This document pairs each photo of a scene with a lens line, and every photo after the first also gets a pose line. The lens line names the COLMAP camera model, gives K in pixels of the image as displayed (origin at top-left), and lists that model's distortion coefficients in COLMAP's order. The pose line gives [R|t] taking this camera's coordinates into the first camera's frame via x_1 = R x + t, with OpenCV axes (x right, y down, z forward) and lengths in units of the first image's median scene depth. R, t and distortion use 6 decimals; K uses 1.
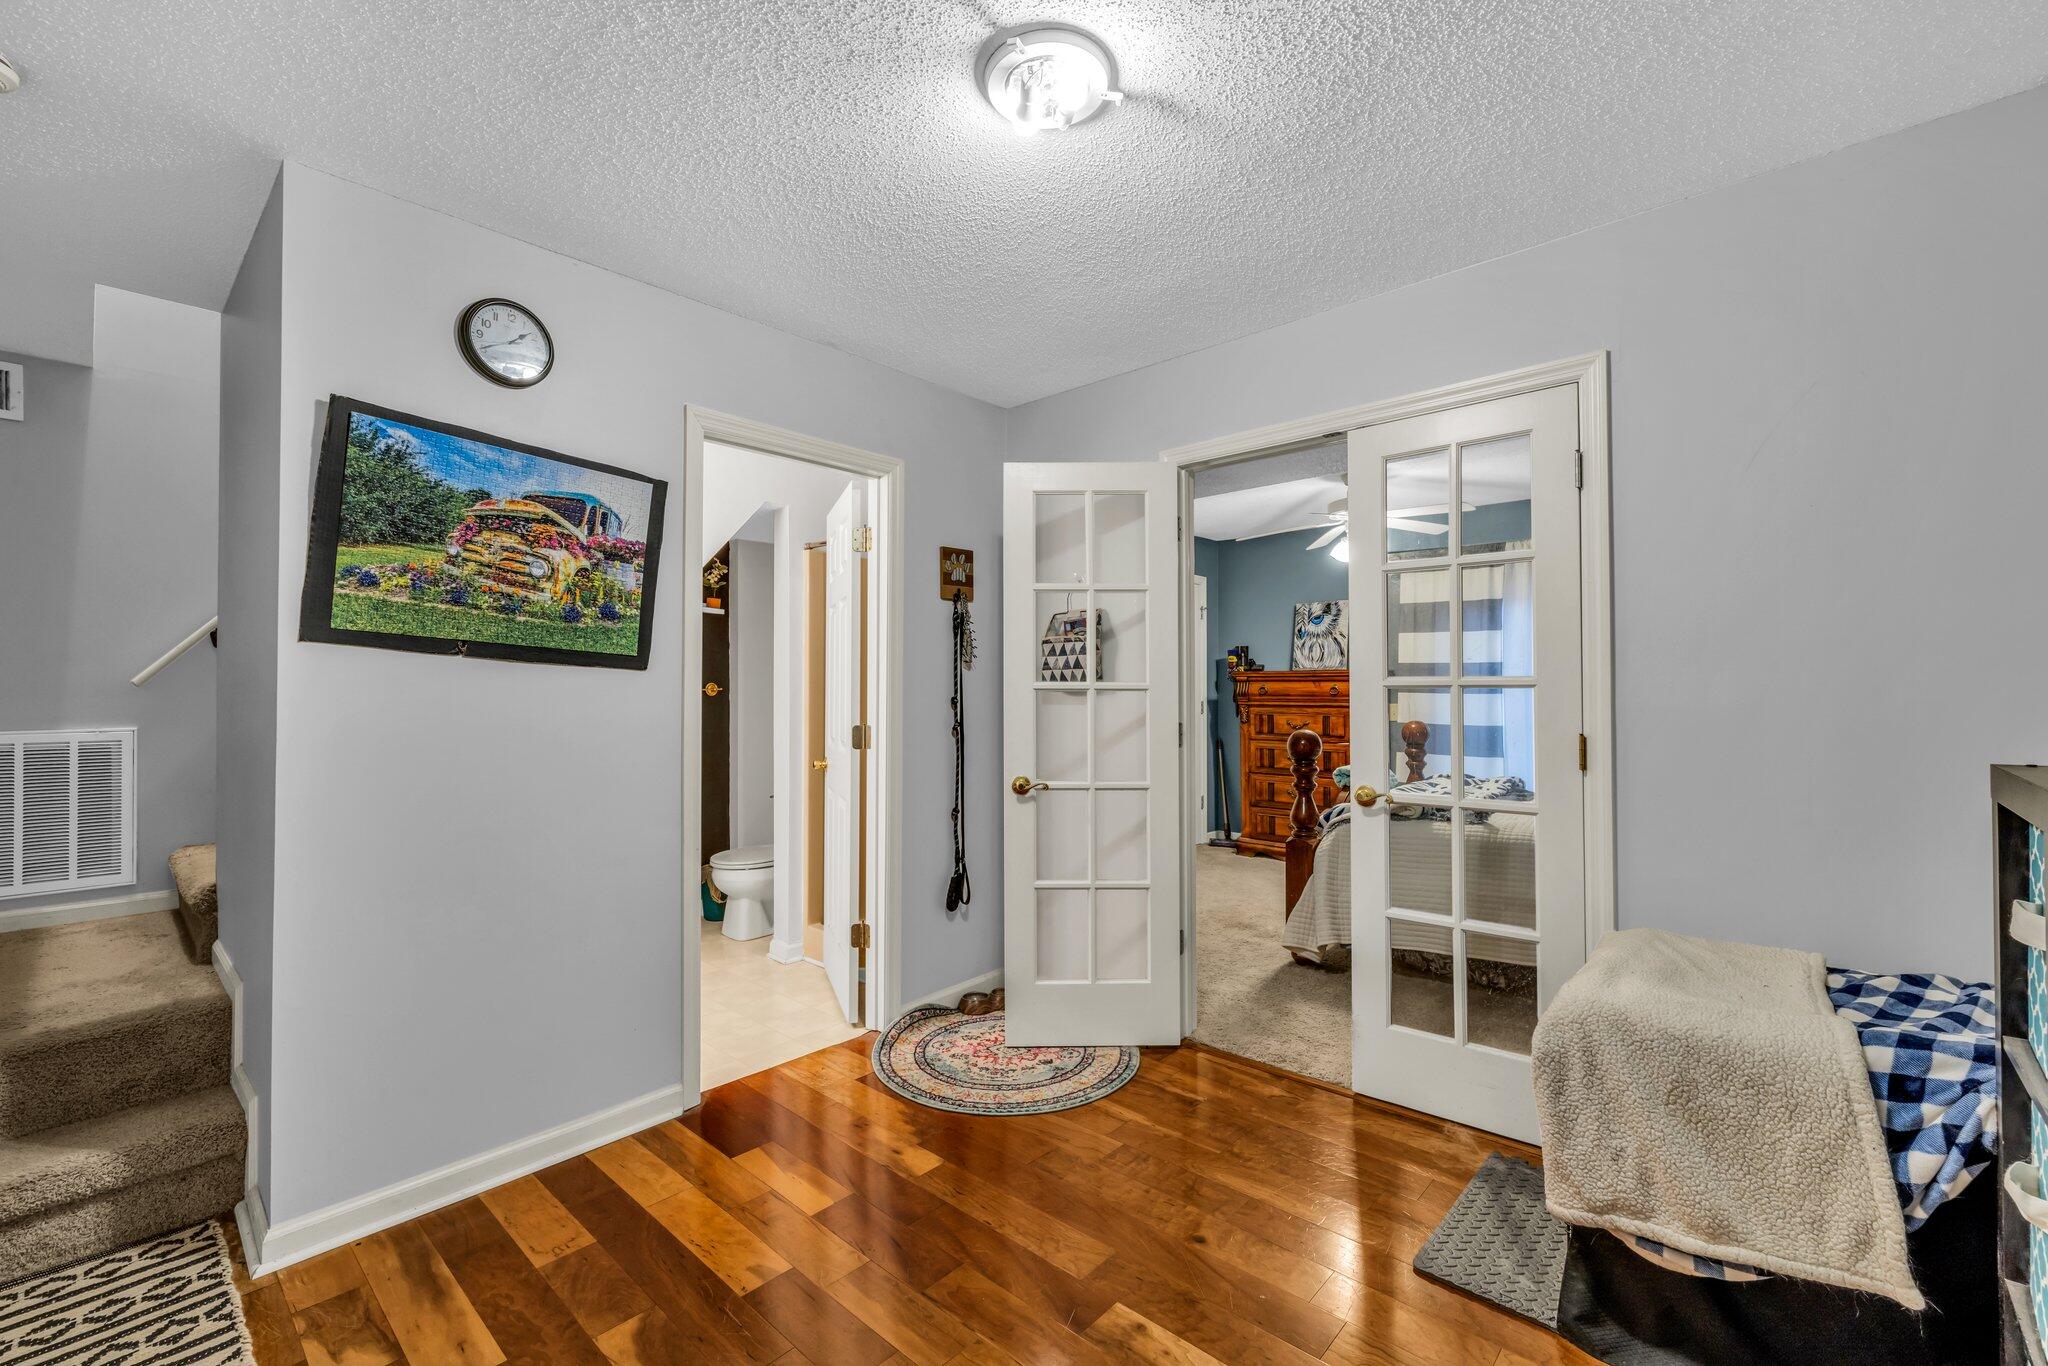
lens RADIAL K [[835.3, 0, 1017.6], [0, 835.3, 682.4], [0, 0, 1]] dist [0.000038, -0.000129]
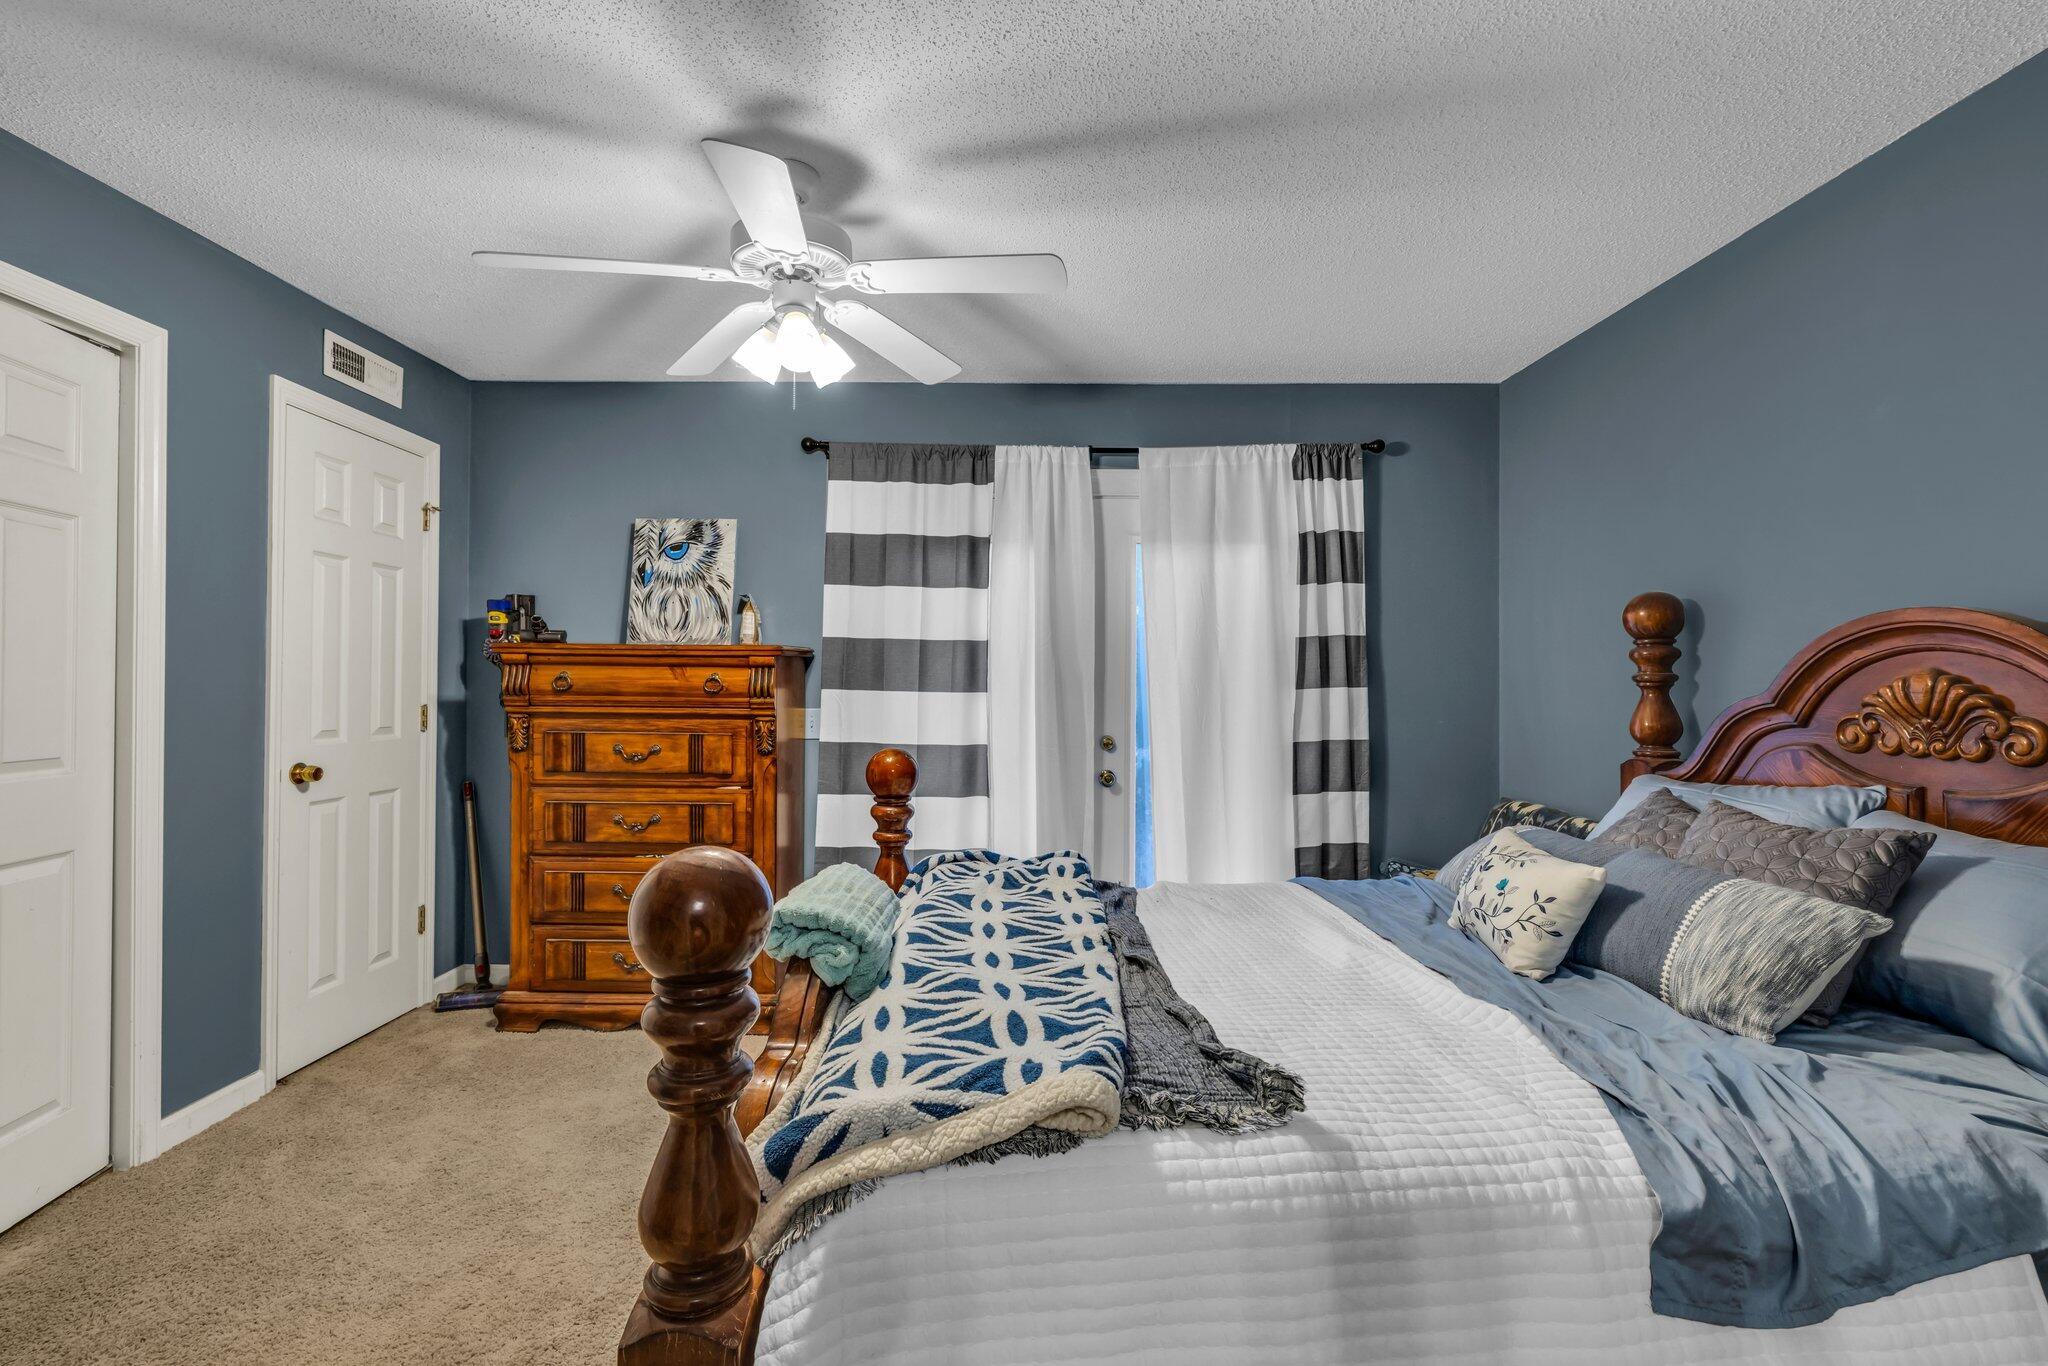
lens RADIAL K [[835.3, 0, 1018.0], [0, 835.3, 681.1], [0, 0, 1]] dist [0.000038, -0.000129]
pose [[0.718879, 0.007624, 0.695093, 0.147375], [-0.016063, 0.999855, 0.005646, 0.001439], [-0.694949, -0.015224, 0.718897, 0.469420]]
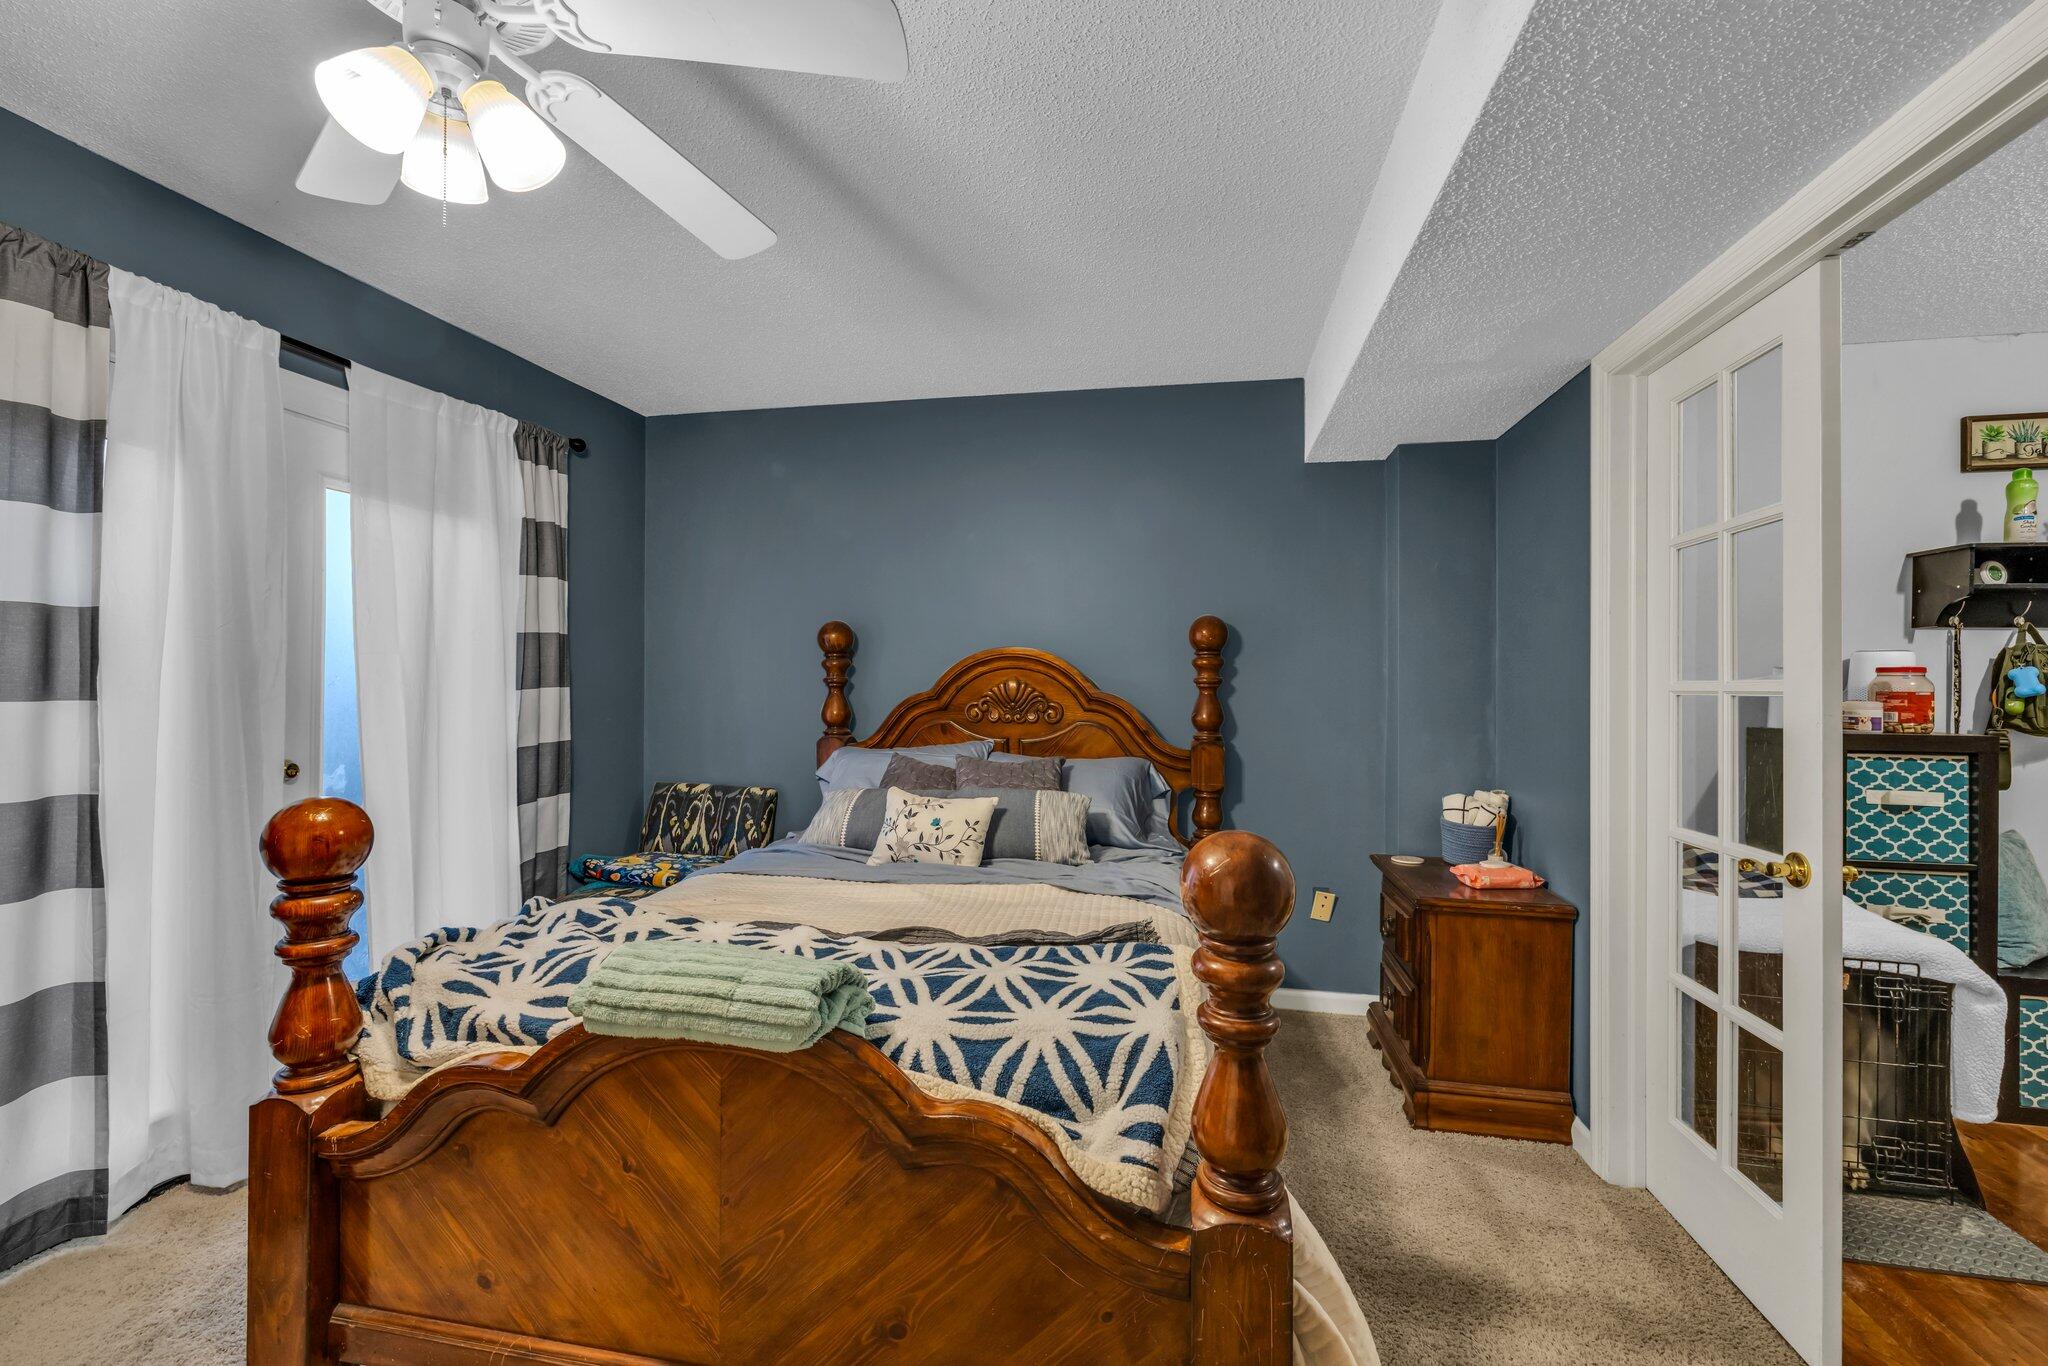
lens RADIAL K [[835.3, 0, 1029.9], [0, 835.3, 675.4], [0, 0, 1]] dist [0.000038, -0.000129]
pose [[-0.518906, 0.004566, 0.854819, 0.075889], [-0.019504, 0.999662, -0.017179, 0.000994], [-0.854609, -0.025587, -0.518641, 0.735803]]
